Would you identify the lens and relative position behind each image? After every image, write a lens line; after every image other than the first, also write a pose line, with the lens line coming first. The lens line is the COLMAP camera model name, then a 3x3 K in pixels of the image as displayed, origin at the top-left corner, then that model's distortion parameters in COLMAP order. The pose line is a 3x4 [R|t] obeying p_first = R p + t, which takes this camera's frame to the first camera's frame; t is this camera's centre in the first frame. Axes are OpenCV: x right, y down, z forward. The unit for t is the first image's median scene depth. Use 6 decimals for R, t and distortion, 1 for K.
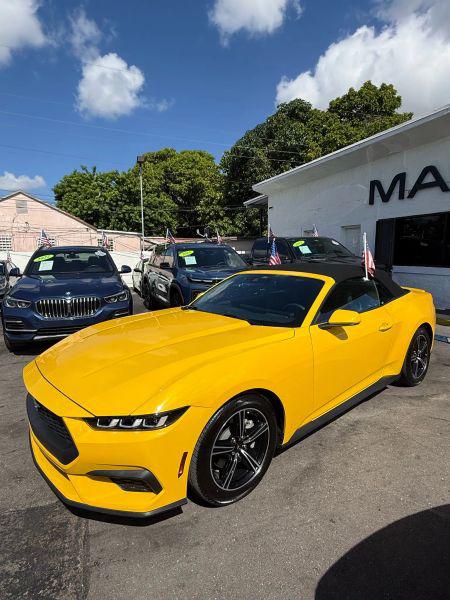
lens RADIAL K [[327.0, 0, 225.0], [0, 327.0, 300.0], [0, 0, 1]] dist [0.003411, 0.000791]
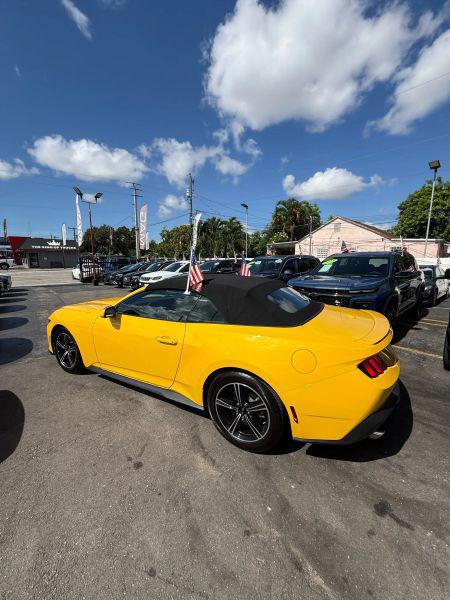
lens RADIAL K [[235.9, 0, 225.0], [0, 235.9, 300.0], [0, 0, 1]] dist [-0.000594, 0.000268]
pose [[0.342523, 0.160856, -0.925637, 0.204695], [-0.128574, 0.983990, 0.123419, -0.025927], [0.930670, 0.076740, 0.357721, 0.152429]]
